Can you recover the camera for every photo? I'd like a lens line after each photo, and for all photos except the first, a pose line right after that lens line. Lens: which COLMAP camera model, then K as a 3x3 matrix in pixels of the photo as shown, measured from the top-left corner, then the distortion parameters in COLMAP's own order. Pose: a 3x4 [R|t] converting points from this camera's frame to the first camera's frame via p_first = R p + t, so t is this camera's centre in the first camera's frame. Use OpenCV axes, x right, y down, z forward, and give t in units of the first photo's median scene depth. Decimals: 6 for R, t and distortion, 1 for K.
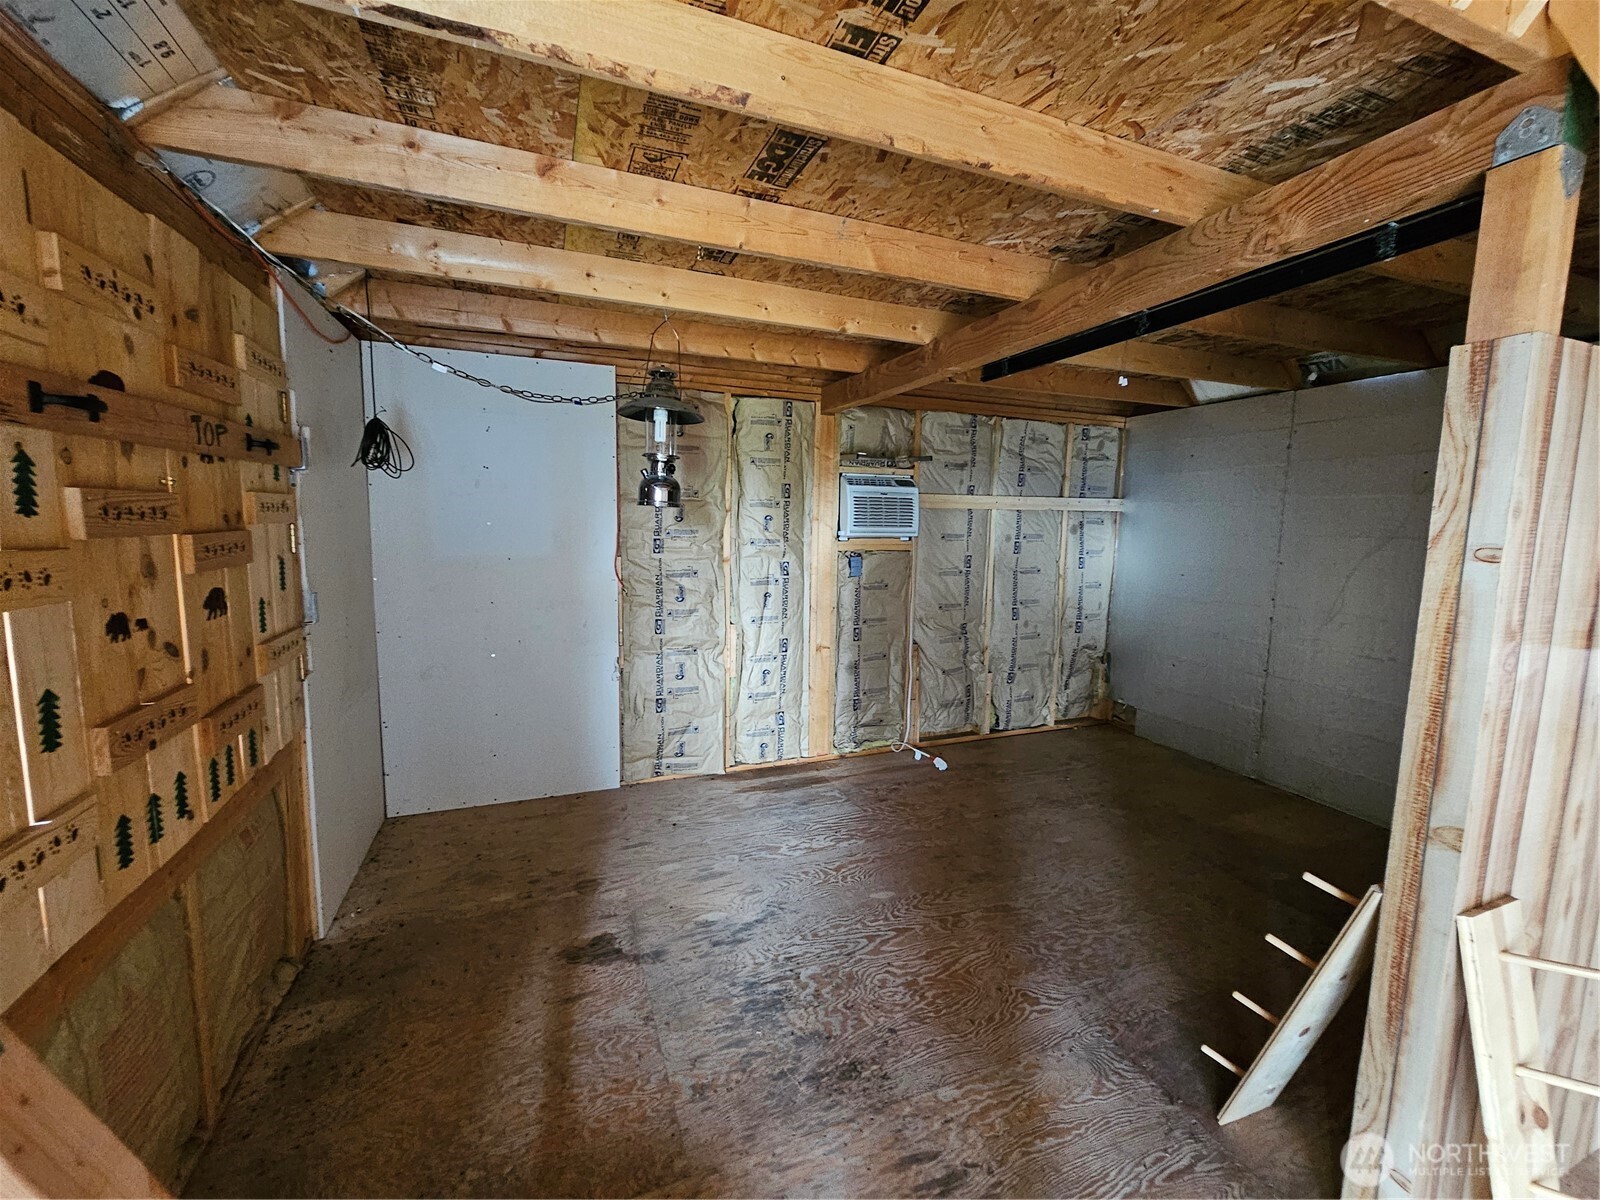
lens RADIAL K [[650.3, 0, 801.5], [0, 650.3, 594.8], [0, 0, 1]] dist [0.002848, -0.001878]
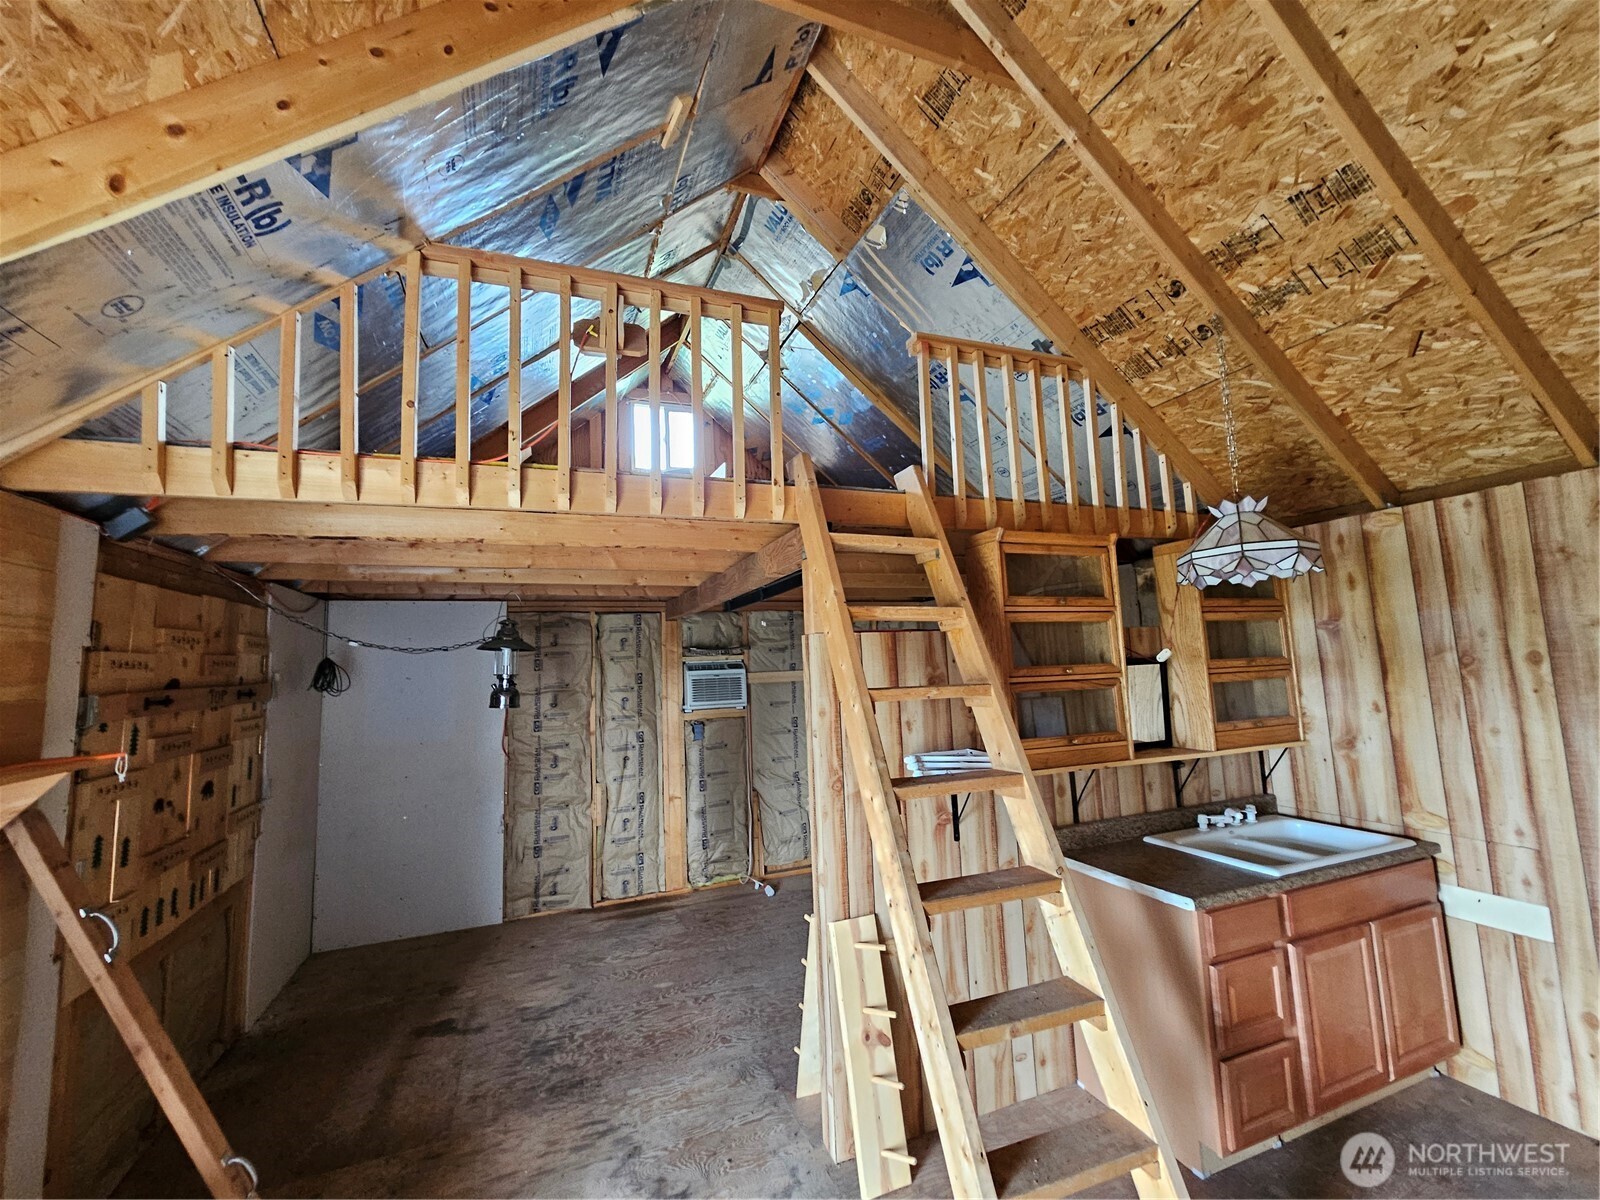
lens RADIAL K [[650.3, 0, 794.2], [0, 650.3, 597.1], [0, 0, 1]] dist [0.002848, -0.001878]
pose [[0.998554, -0.053556, 0.004728, 0.321973], [0.053279, 0.973916, -0.220566, -0.010236], [0.007208, 0.220499, 0.975361, -0.375687]]
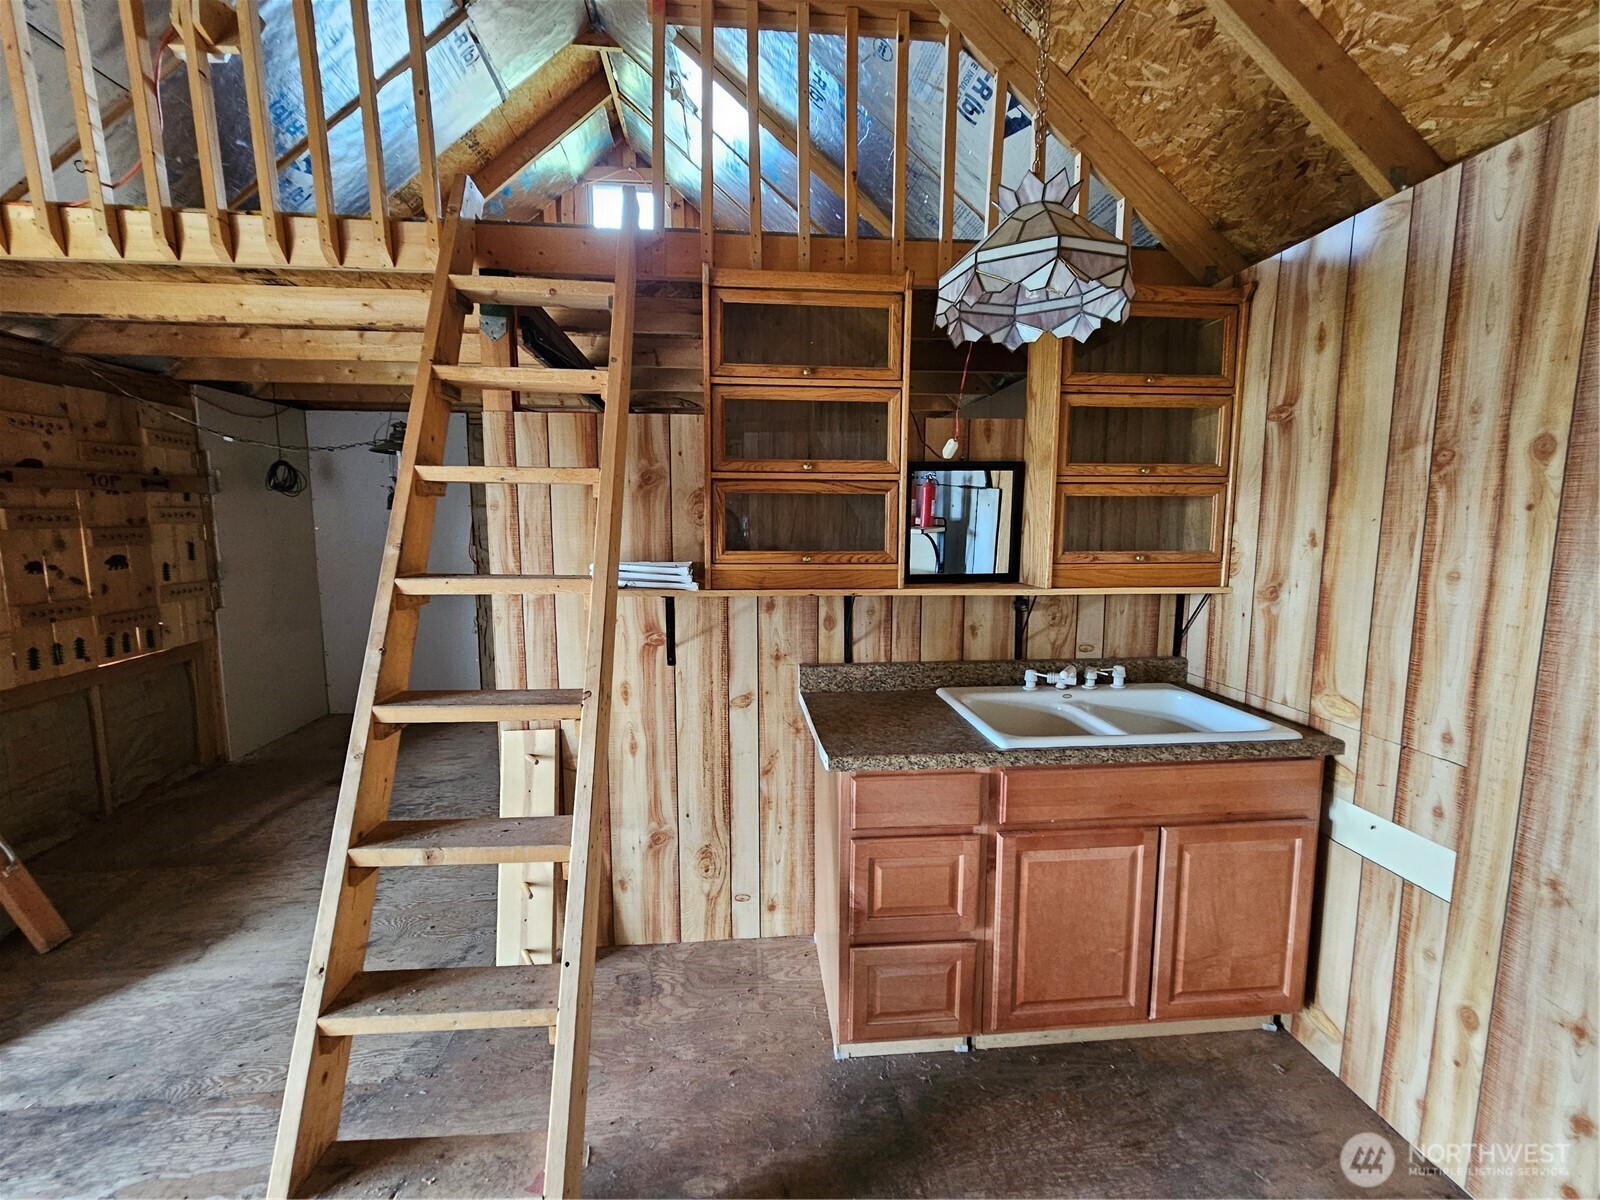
lens RADIAL K [[650.3, 0, 795.7], [0, 650.3, 594.0], [0, 0, 1]] dist [0.002848, -0.001878]
pose [[0.961299, 0.016627, -0.275007, 0.777149], [-0.016976, 0.999855, 0.001110, 0.033500], [0.274985, 0.003601, 0.961442, -0.173382]]
